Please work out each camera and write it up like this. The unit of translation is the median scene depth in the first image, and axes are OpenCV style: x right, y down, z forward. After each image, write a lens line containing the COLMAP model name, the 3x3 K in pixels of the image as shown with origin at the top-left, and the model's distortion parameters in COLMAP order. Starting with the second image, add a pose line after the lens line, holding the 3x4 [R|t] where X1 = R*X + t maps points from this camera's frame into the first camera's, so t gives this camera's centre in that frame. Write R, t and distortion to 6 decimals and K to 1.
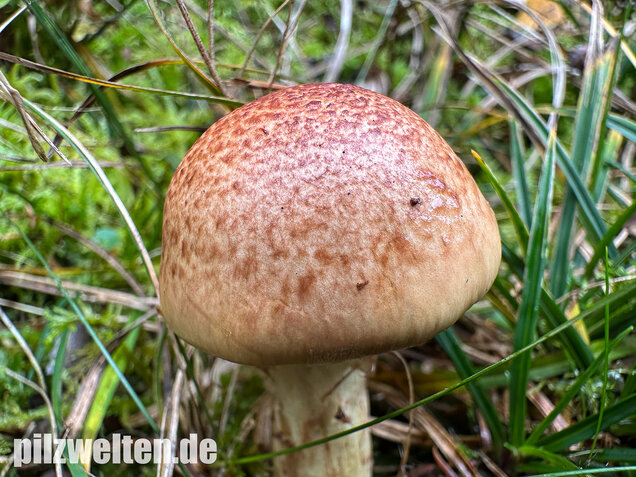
lens RADIAL K [[455.7, 0, 318.0], [0, 455.7, 238.5], [0, 0, 1]] dist [-0.022653, 0.002625]
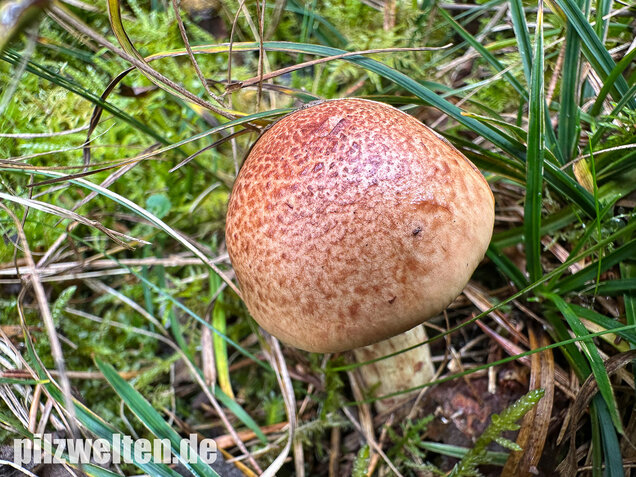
lens RADIAL K [[455.7, 0, 318.0], [0, 455.7, 238.5], [0, 0, 1]] dist [-0.022653, 0.002625]
pose [[0.955950, -0.267062, -0.121811, 0.095100], [0.293197, 0.888527, 0.352924, -0.608533], [0.013979, -0.373093, 0.927689, -0.234996]]
